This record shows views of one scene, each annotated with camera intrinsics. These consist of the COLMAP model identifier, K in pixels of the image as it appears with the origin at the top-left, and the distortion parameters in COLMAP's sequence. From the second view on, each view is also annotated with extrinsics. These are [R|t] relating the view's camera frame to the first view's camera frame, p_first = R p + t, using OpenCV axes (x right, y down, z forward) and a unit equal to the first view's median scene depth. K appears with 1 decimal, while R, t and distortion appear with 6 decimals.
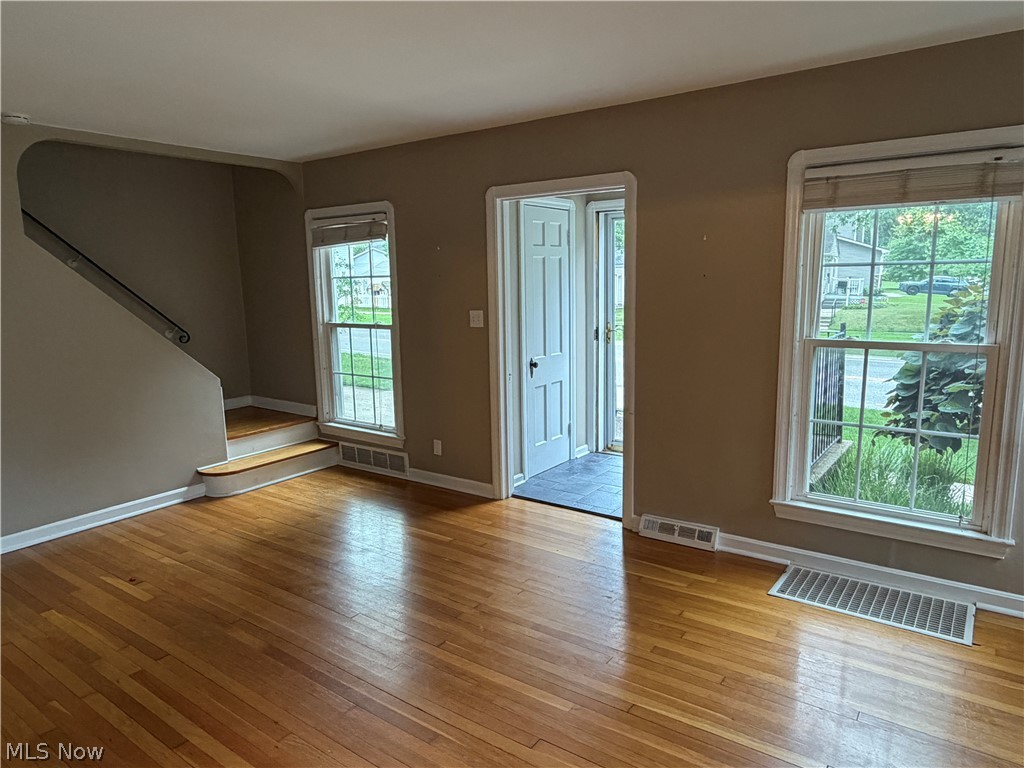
lens RADIAL K [[664.6, 0, 514.3], [0, 664.6, 386.0], [0, 0, 1]] dist [-0.003924, 0.005765]
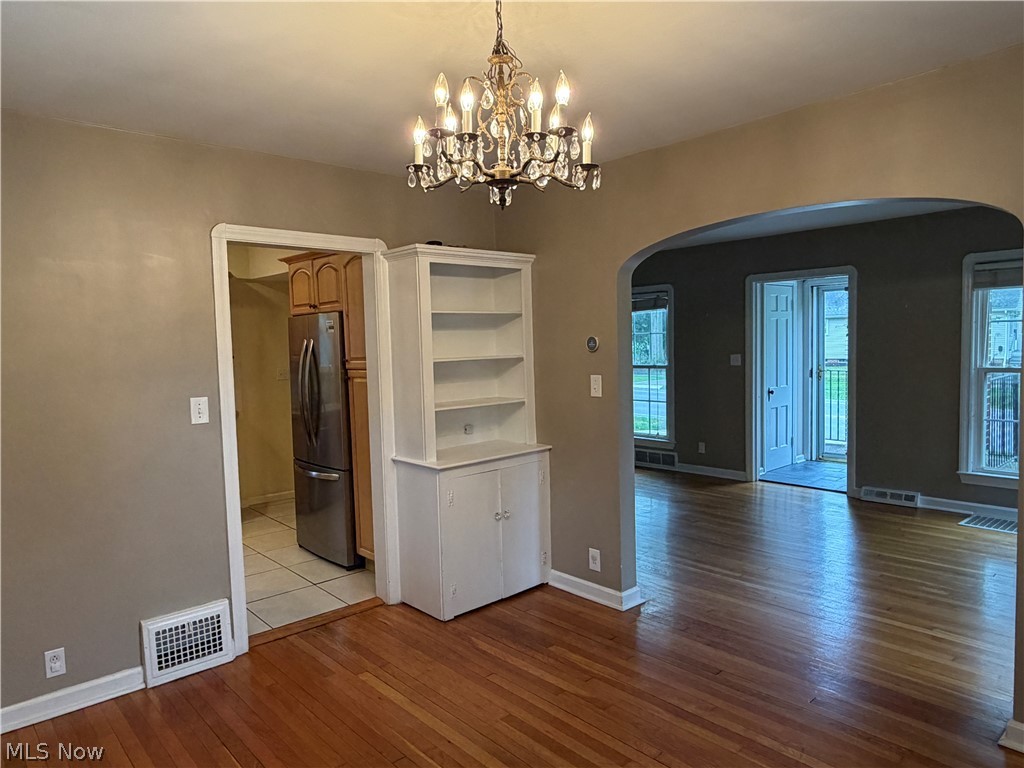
lens RADIAL K [[664.6, 0, 513.0], [0, 664.6, 387.8], [0, 0, 1]] dist [-0.003924, 0.005765]
pose [[0.978000, 0.005997, -0.208519, -0.231446], [-0.024247, 0.996079, -0.085079, 0.100752], [0.207192, 0.088263, 0.974311, -0.561114]]
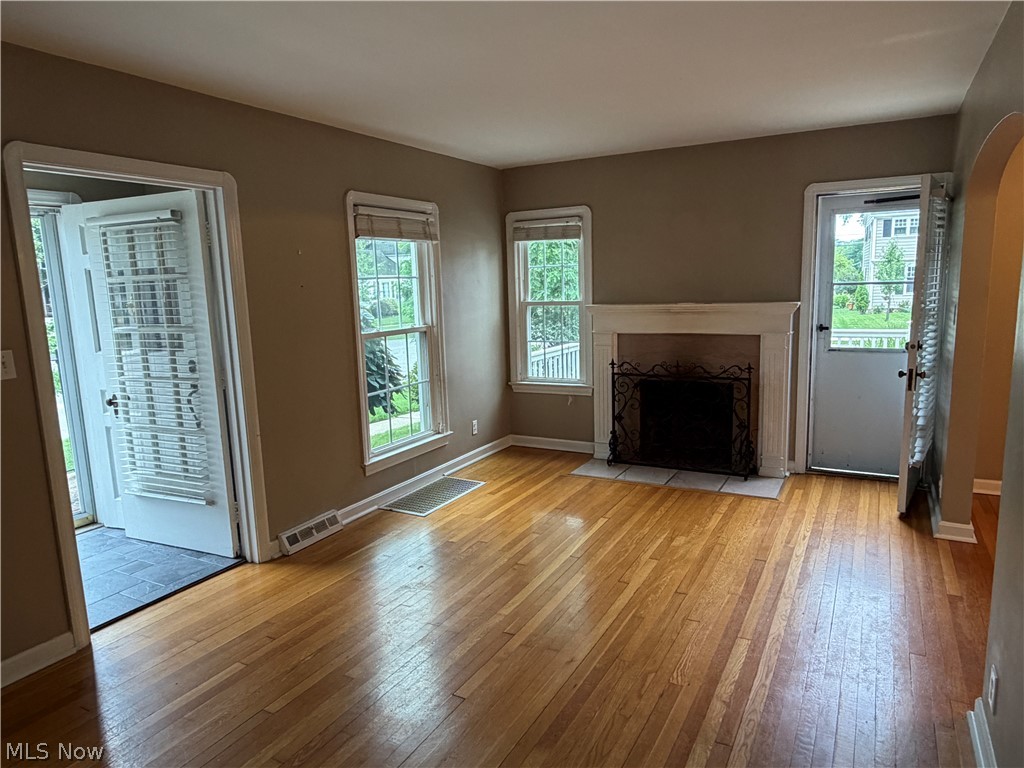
lens RADIAL K [[664.6, 0, 510.0], [0, 664.6, 385.8], [0, 0, 1]] dist [-0.003924, 0.005765]
pose [[-0.120821, -0.131780, 0.983888, -0.647710], [0.193311, 0.969051, 0.153531, -0.083660], [-0.973670, 0.208746, -0.091607, 0.616271]]
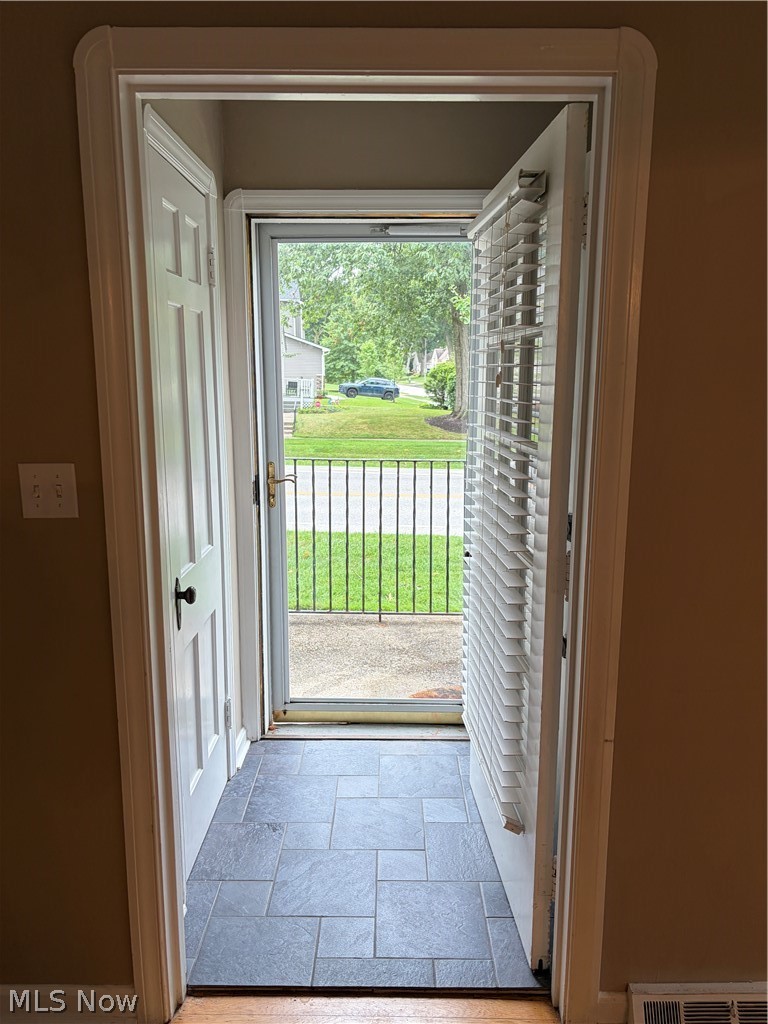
lens RADIAL K [[772.7, 0, 388.3], [0, 772.7, 518.9], [0, 0, 1]] dist [0.060375, -0.062239]
pose [[0.811922, -0.086496, 0.577323, -0.133749], [0.073901, 0.996235, 0.045327, -0.090496], [-0.579070, 0.005862, 0.815257, 0.609241]]
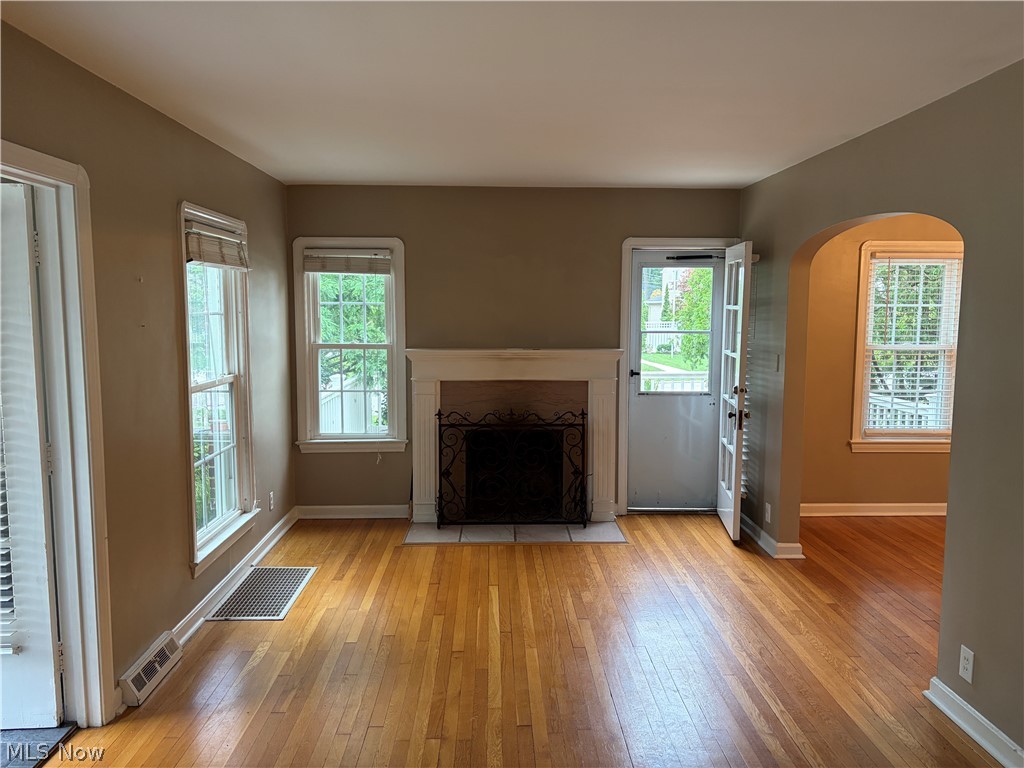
lens RADIAL K [[772.7, 0, 518.0], [0, 772.7, 379.4], [0, 0, 1]] dist [0.060375, -0.062239]
pose [[-0.609945, -0.057805, 0.790333, -0.558552], [0.135955, 0.974915, 0.176229, -0.159024], [-0.780694, 0.214940, -0.586785, 0.930623]]
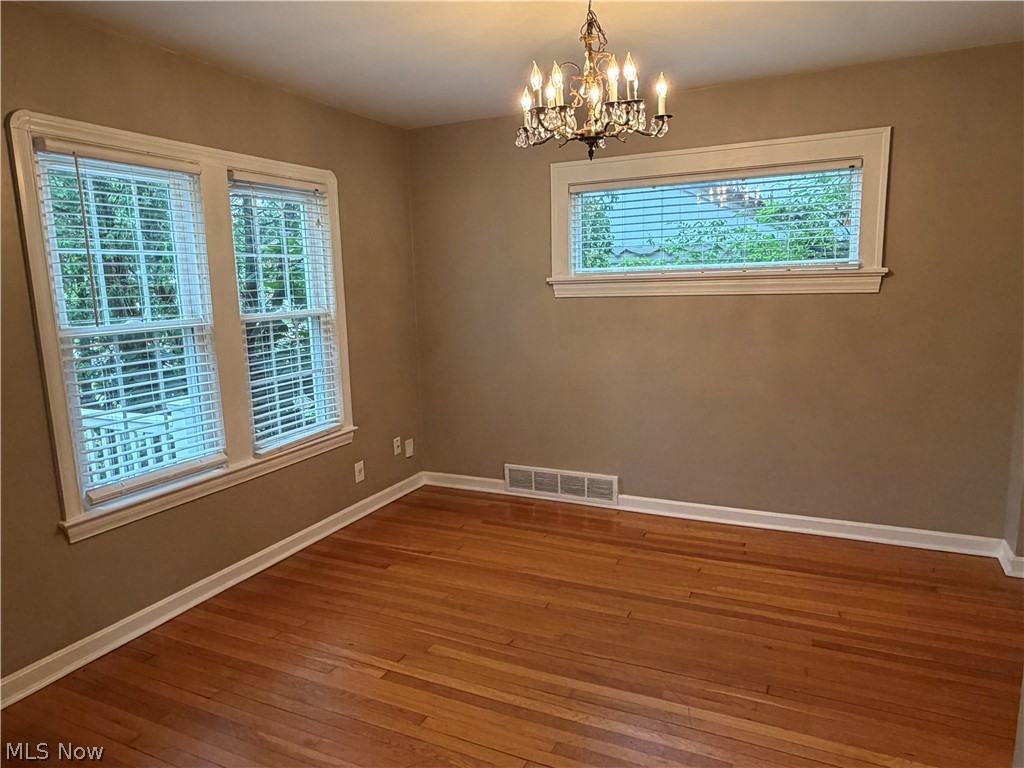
lens RADIAL K [[664.6, 0, 509.4], [0, 664.6, 382.9], [0, 0, 1]] dist [-0.003924, 0.005765]
pose [[-0.983478, 0.082075, -0.161353, -0.164342], [0.028986, 0.951211, 0.307177, -0.025921], [0.178692, 0.297425, -0.937874, 0.311888]]
